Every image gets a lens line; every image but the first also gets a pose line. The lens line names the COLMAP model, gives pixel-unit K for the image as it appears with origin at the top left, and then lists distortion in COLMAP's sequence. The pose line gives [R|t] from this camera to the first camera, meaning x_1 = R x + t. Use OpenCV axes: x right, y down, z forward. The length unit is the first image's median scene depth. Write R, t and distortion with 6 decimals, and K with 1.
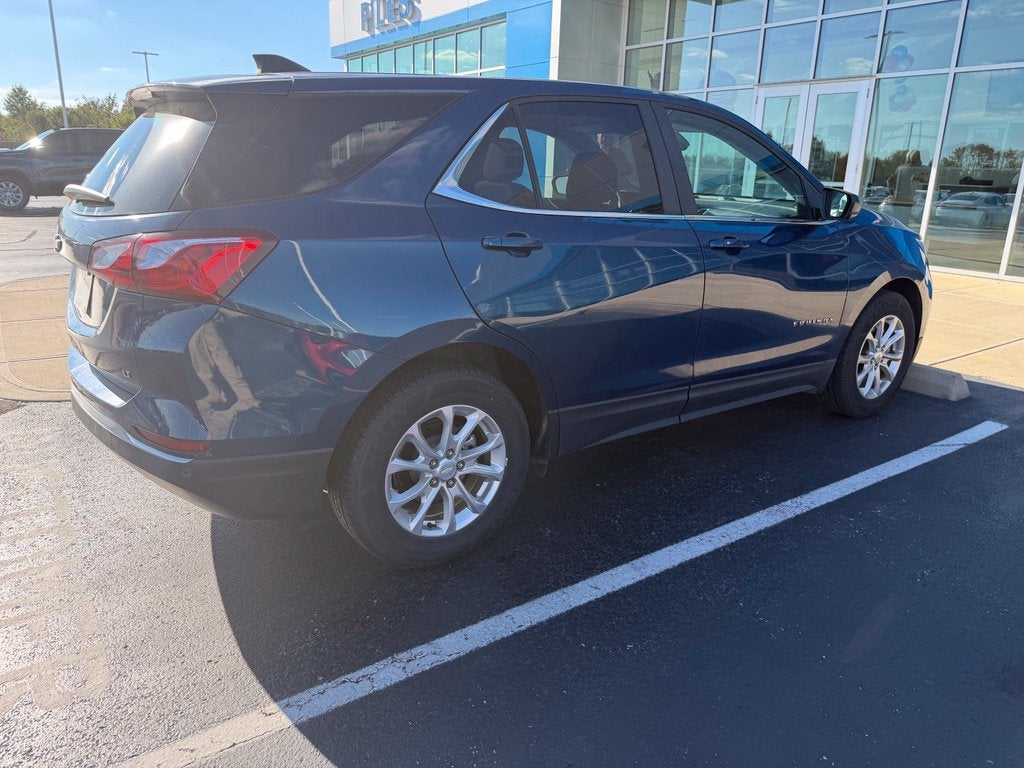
lens RADIAL K [[744.6, 0, 512.0], [0, 744.6, 384.0], [0, 0, 1]] dist [0.003141, -0.002004]
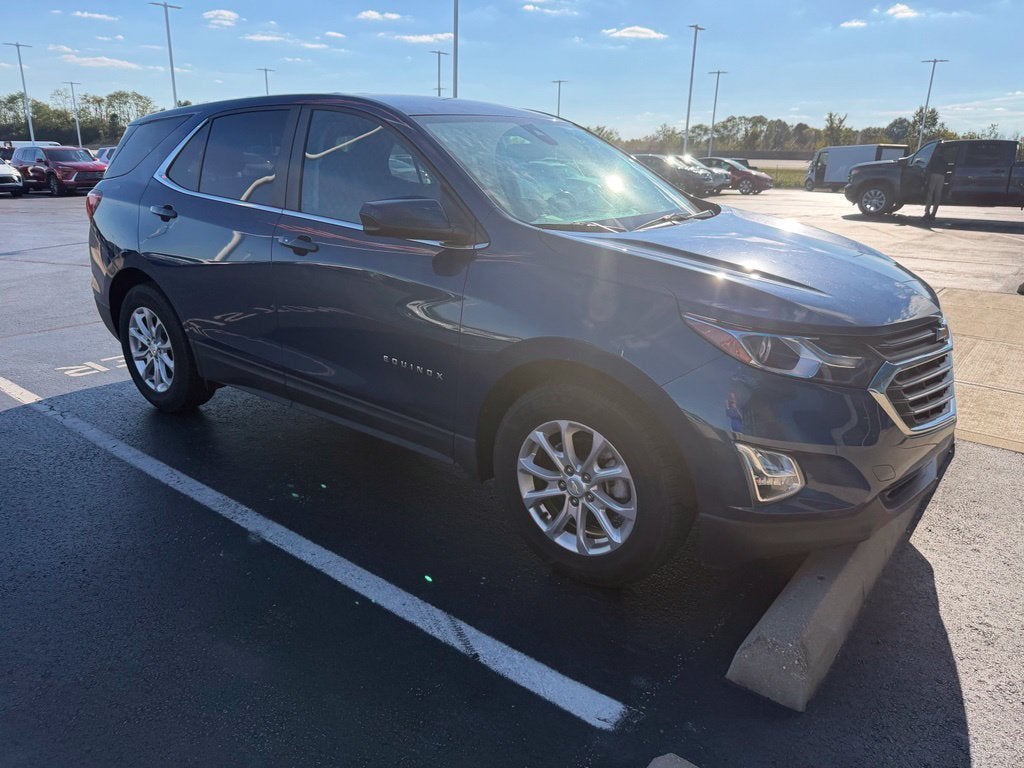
lens RADIAL K [[744.6, 0, 512.0], [0, 744.6, 384.0], [0, 0, 1]] dist [0.003141, -0.002004]
pose [[0.266169, 0.261303, -0.927833, 1.156980], [-0.293014, 0.938940, 0.180374, -0.236072], [0.918312, 0.223858, 0.326483, 0.848393]]
